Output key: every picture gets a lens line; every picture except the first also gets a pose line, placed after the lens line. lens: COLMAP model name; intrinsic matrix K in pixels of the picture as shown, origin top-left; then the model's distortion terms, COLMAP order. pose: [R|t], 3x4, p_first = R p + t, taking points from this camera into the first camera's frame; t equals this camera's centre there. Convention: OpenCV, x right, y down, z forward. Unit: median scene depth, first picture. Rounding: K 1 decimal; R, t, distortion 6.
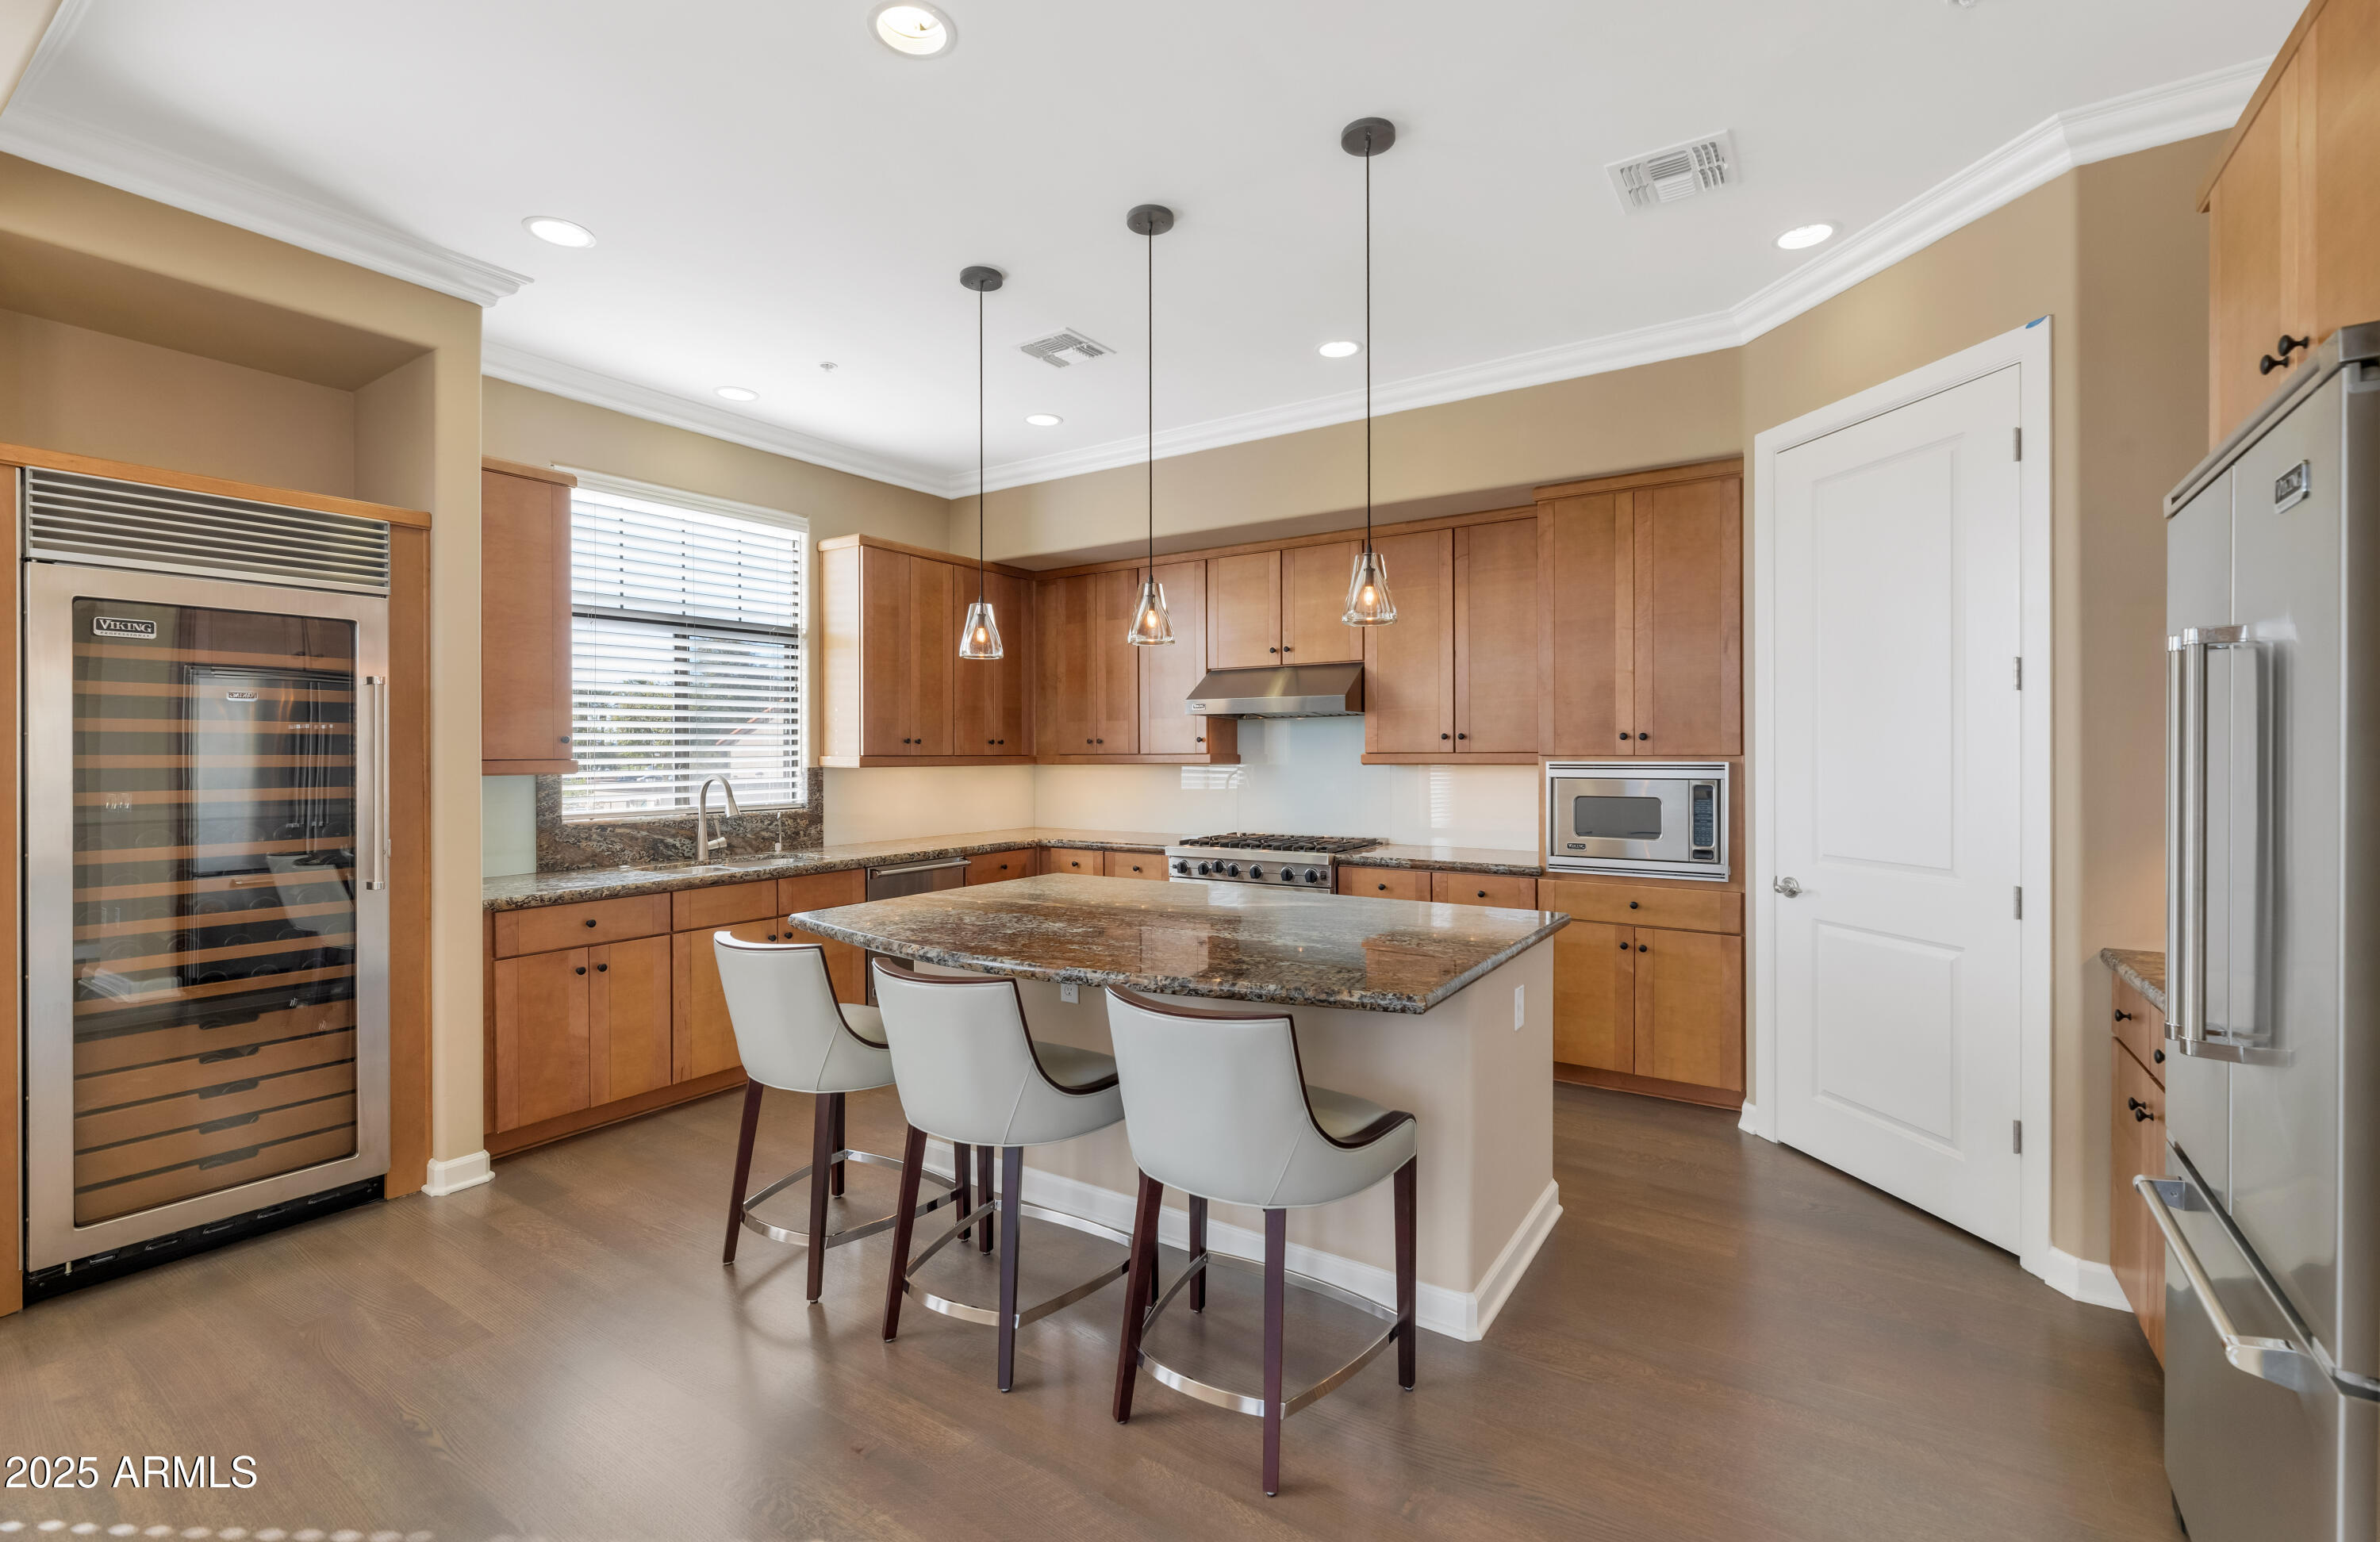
lens RADIAL K [[1026.5, 0, 1187.6], [0, 1026.5, 744.4], [0, 0, 1]] dist [-0.001569, -0.000128]
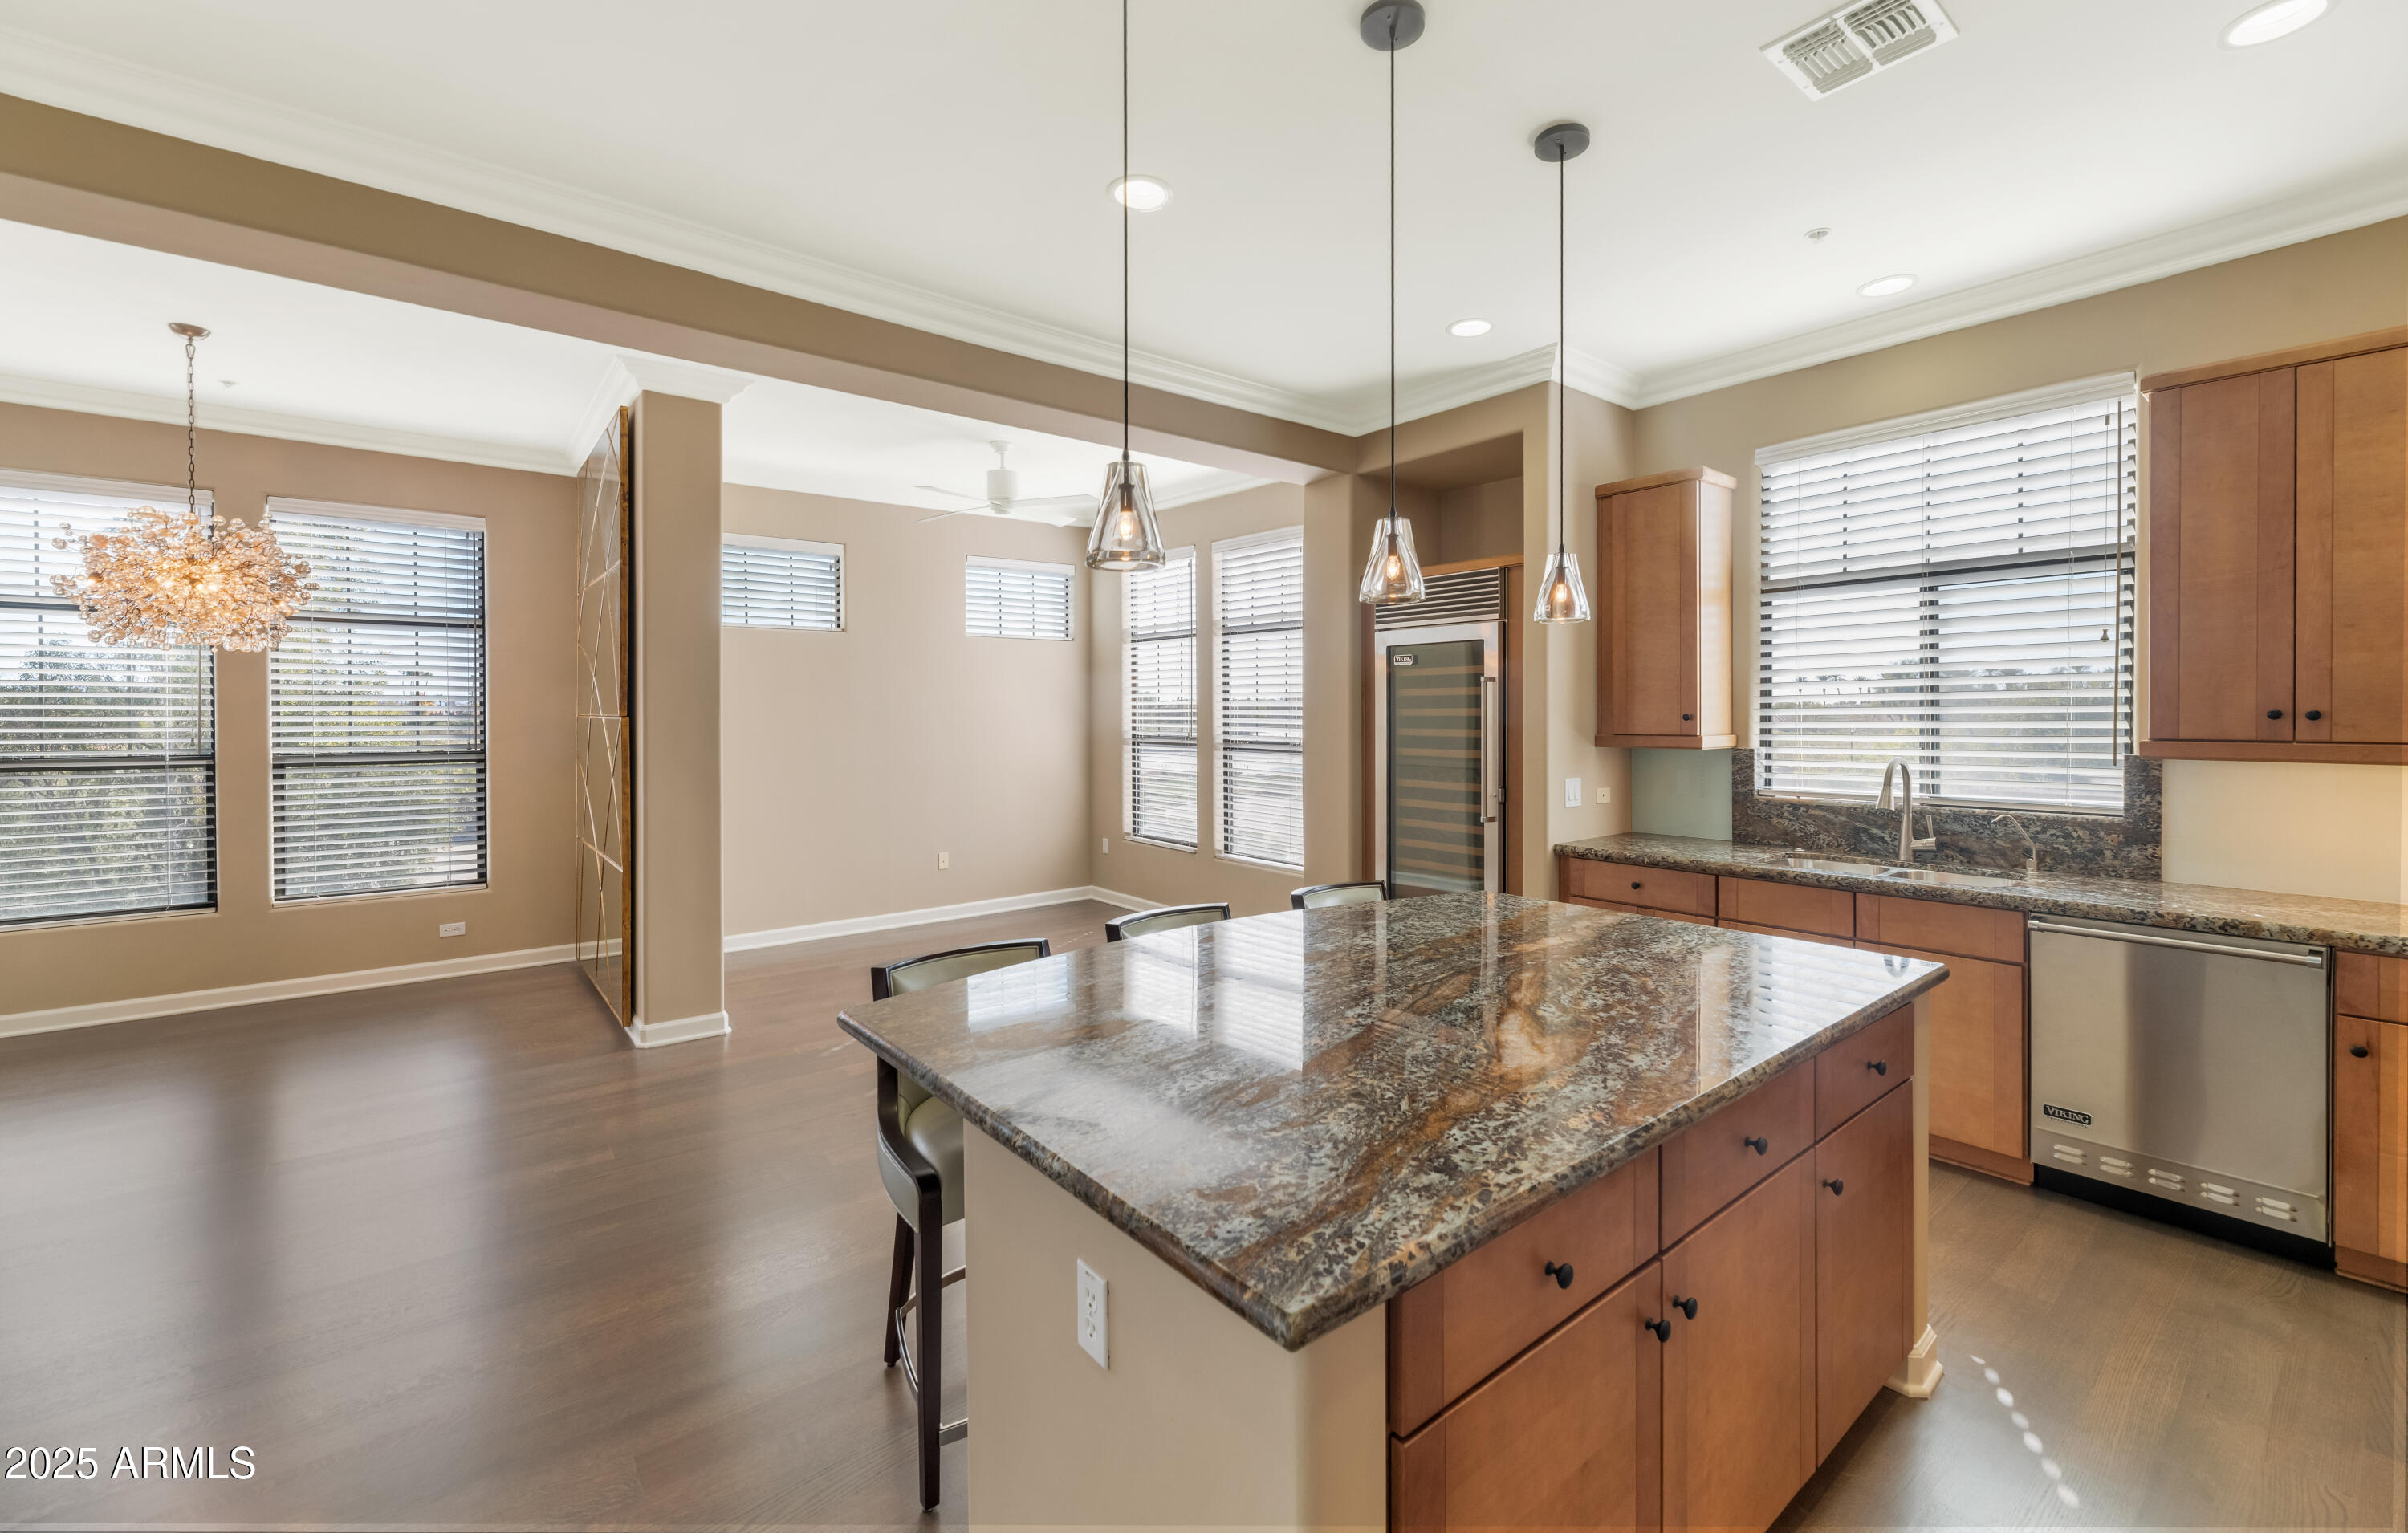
lens RADIAL K [[984.7, 0, 1201.2], [0, 984.7, 726.4], [0, 0, 1]] dist [0.001277, 0.000046]
pose [[-0.290360, 0.012098, -0.956841, 0.473222], [0.008035, 0.999916, 0.010204, -0.008249], [0.956884, -0.004725, -0.290433, 0.727192]]
